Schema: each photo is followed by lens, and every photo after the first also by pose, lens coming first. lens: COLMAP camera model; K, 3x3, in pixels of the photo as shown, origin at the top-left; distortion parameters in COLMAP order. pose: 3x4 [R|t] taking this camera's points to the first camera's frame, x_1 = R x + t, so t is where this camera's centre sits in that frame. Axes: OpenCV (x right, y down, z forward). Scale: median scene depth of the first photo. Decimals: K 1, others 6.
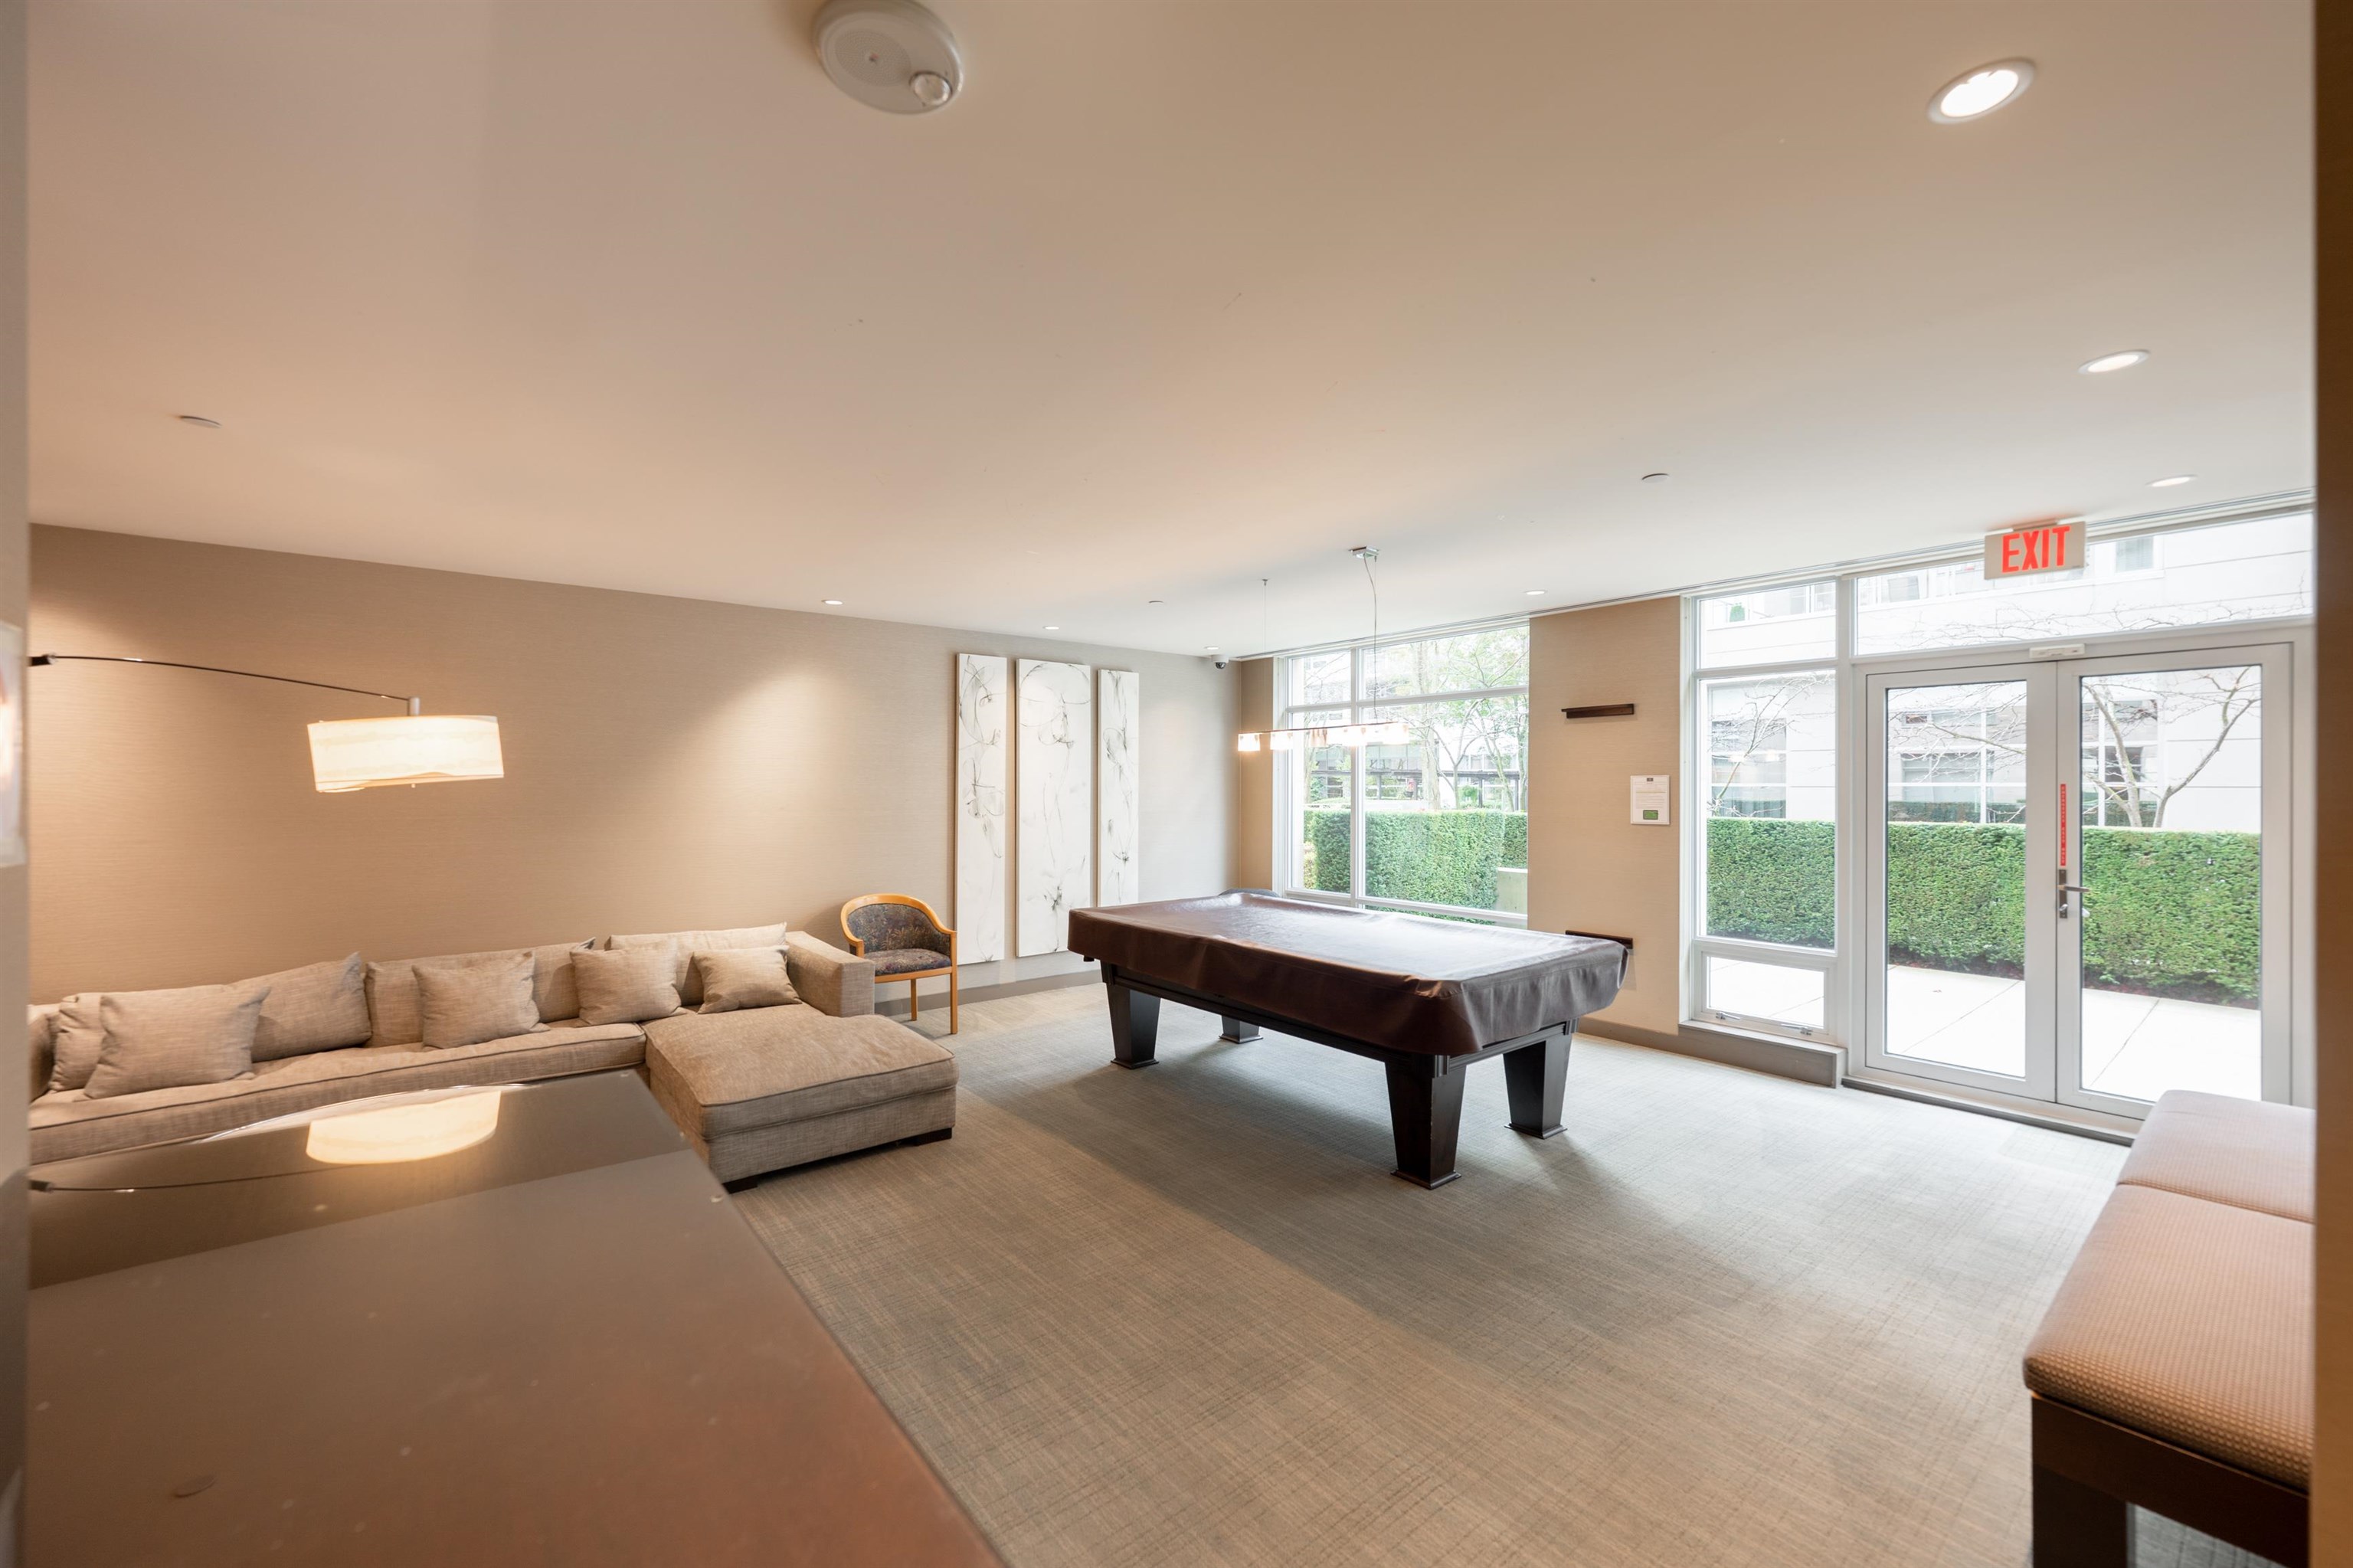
lens RADIAL K [[939.8, 0, 1175.8], [0, 939.8, 790.8], [0, 0, 1]] dist [-0.000792, 0.000021]
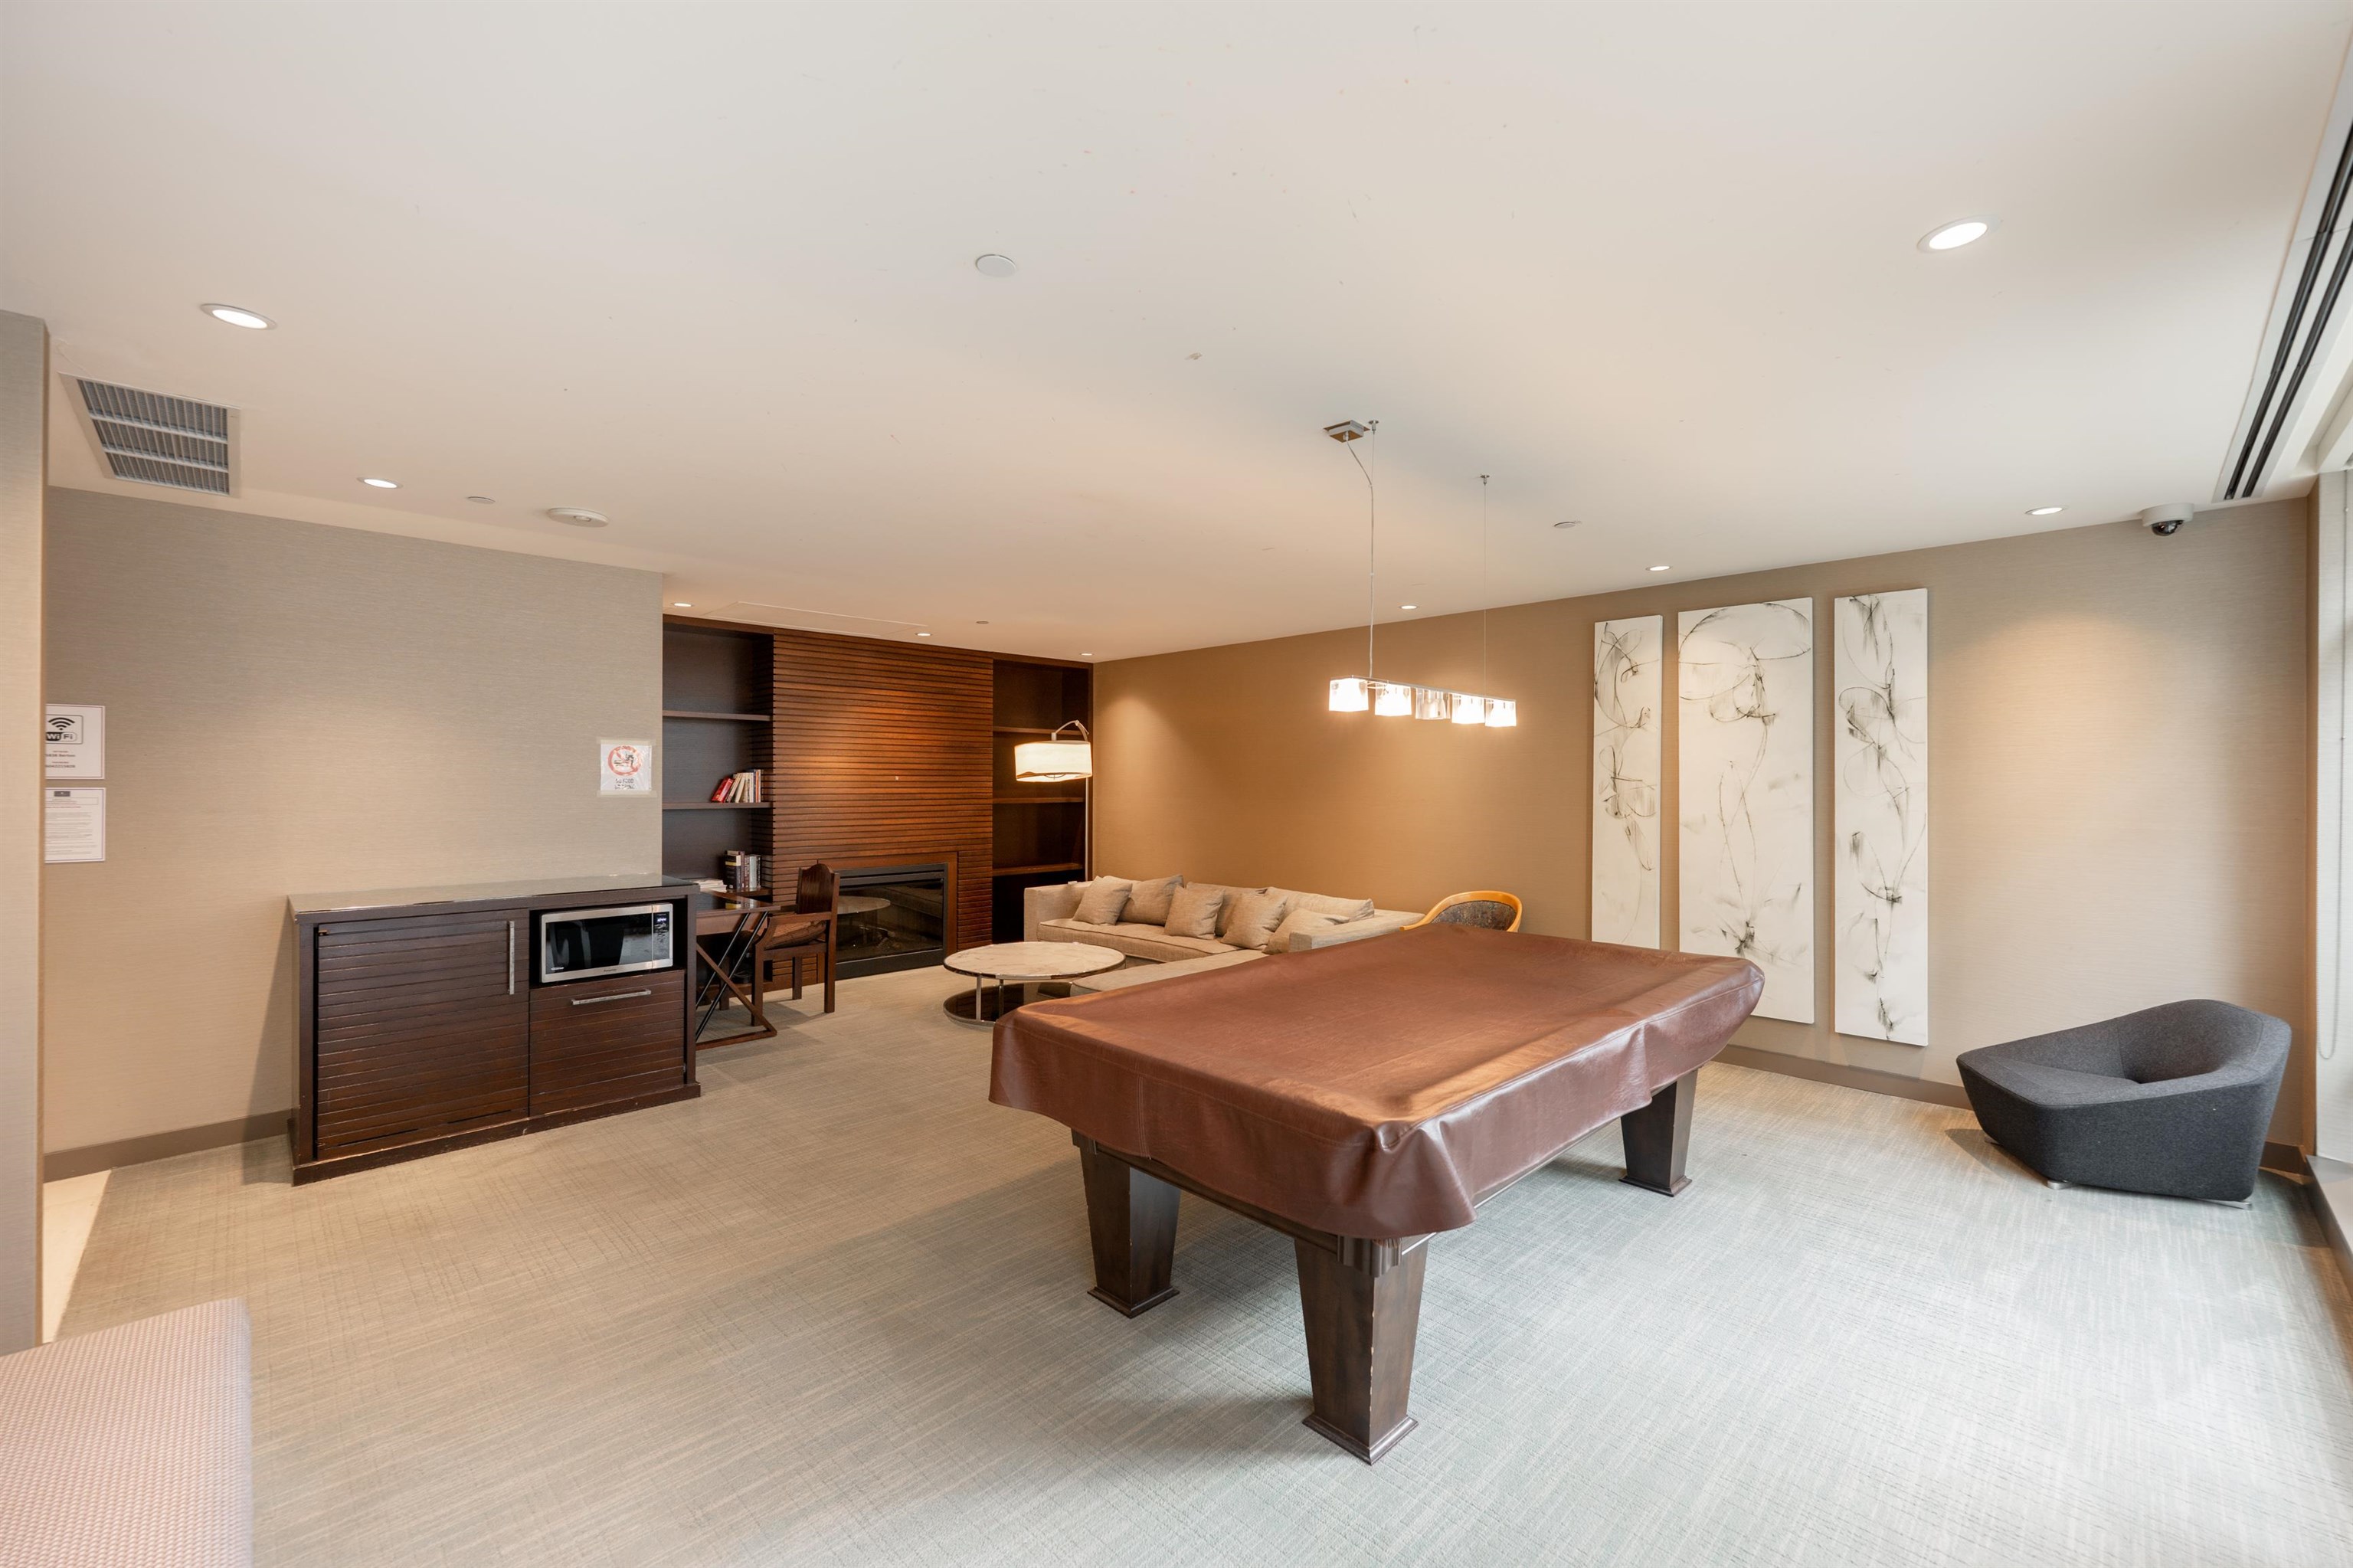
lens RADIAL K [[939.8, 0, 1175.8], [0, 939.8, 775.5], [0, 0, 1]] dist [-0.000792, 0.000021]
pose [[0.097302, -0.008484, -0.995219, 0.535587], [-0.008793, 0.999917, -0.009384, 0.002546], [0.995216, 0.009664, 0.097220, 0.504243]]
